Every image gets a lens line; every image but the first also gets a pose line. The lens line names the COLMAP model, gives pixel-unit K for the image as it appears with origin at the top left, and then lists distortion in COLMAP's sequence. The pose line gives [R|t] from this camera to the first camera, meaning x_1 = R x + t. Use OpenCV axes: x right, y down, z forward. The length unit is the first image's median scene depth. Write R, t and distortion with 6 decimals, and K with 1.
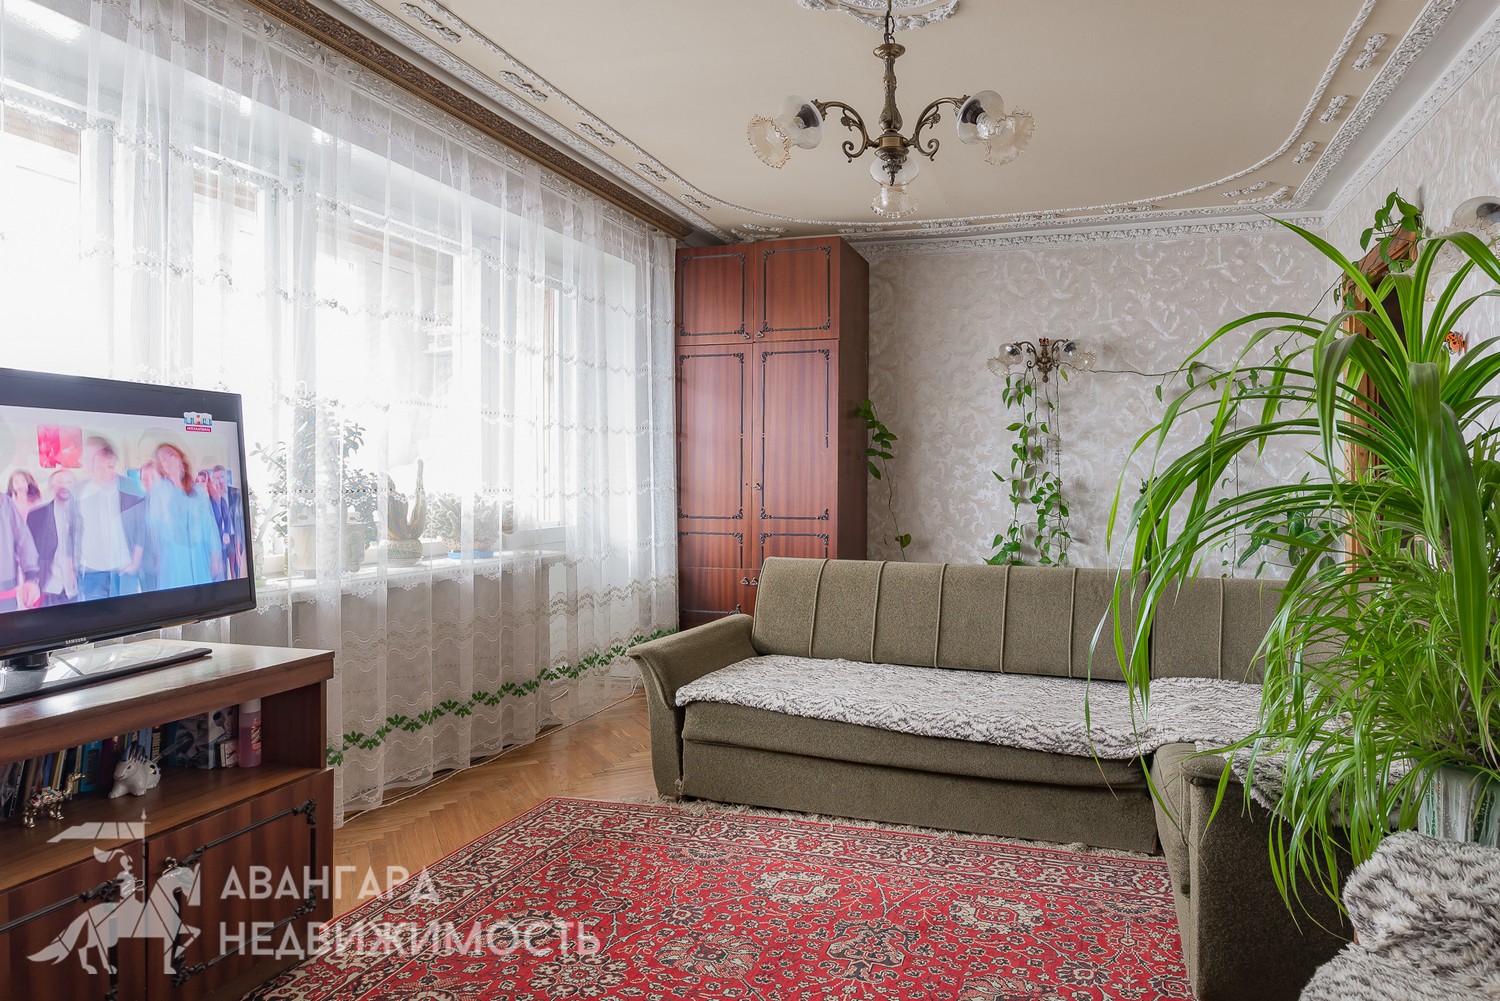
lens RADIAL K [[936.5, 0, 831.7], [0, 936.5, 479.5], [0, 0, 1]] dist [-0.000206, -0.001050]
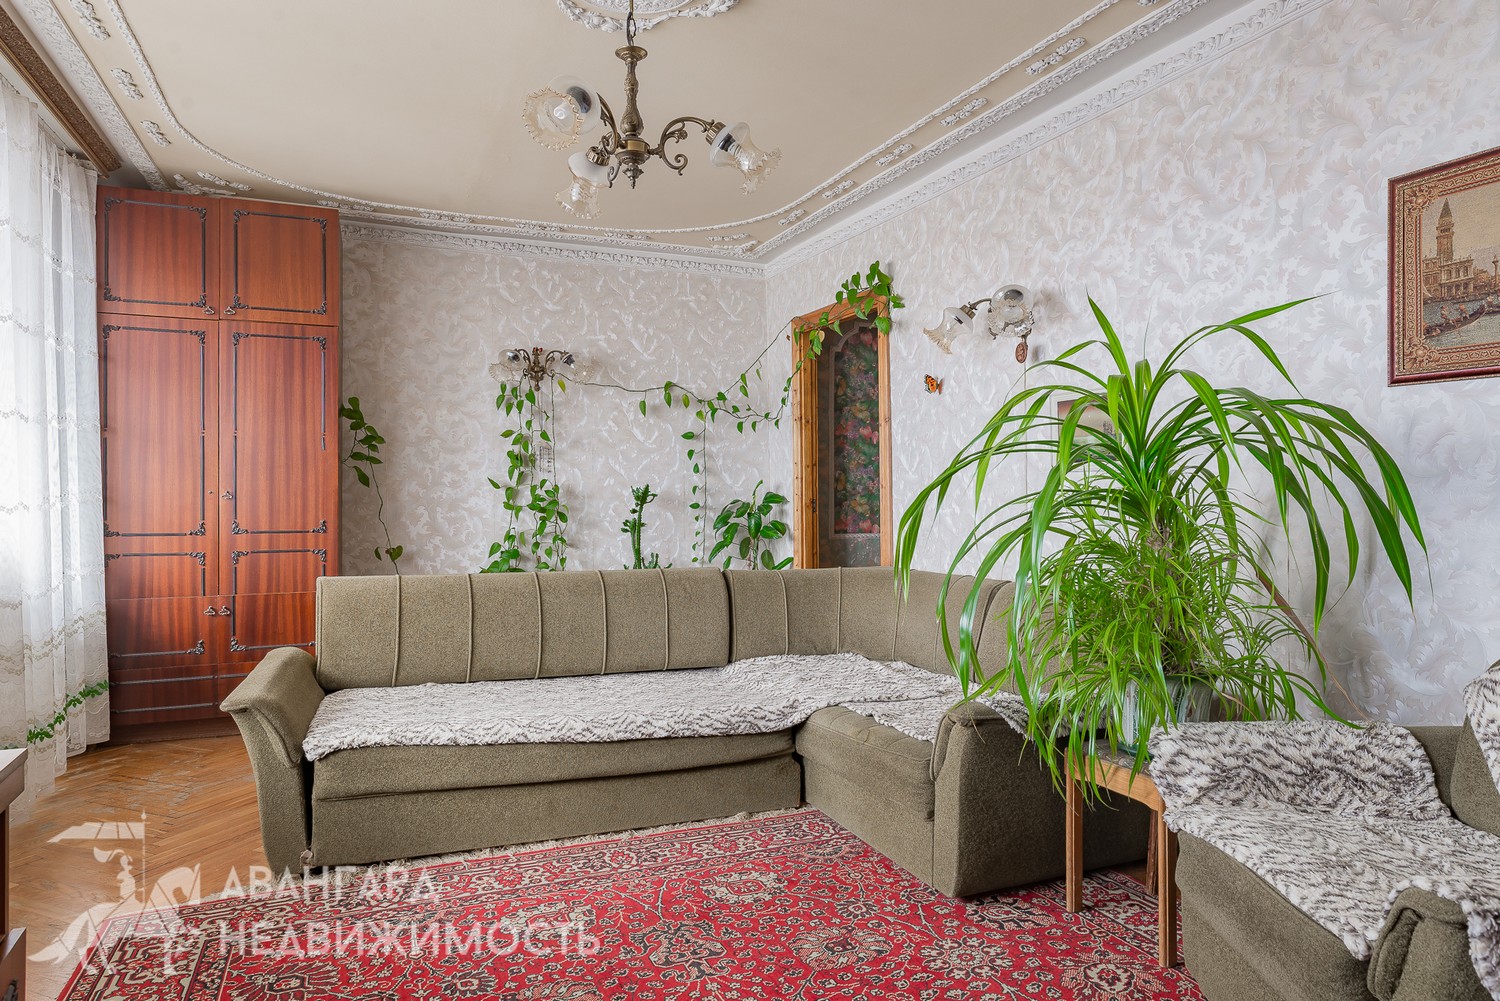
lens RADIAL K [[922.3, 0, 746.4], [0, 922.3, 497.7], [0, 0, 1]] dist [0.001231, -0.001596]
pose [[0.779515, -0.007569, 0.626337, -0.231174], [0.000625, 0.999936, 0.011306, 0.000820], [-0.626383, -0.008422, 0.779470, 0.080276]]
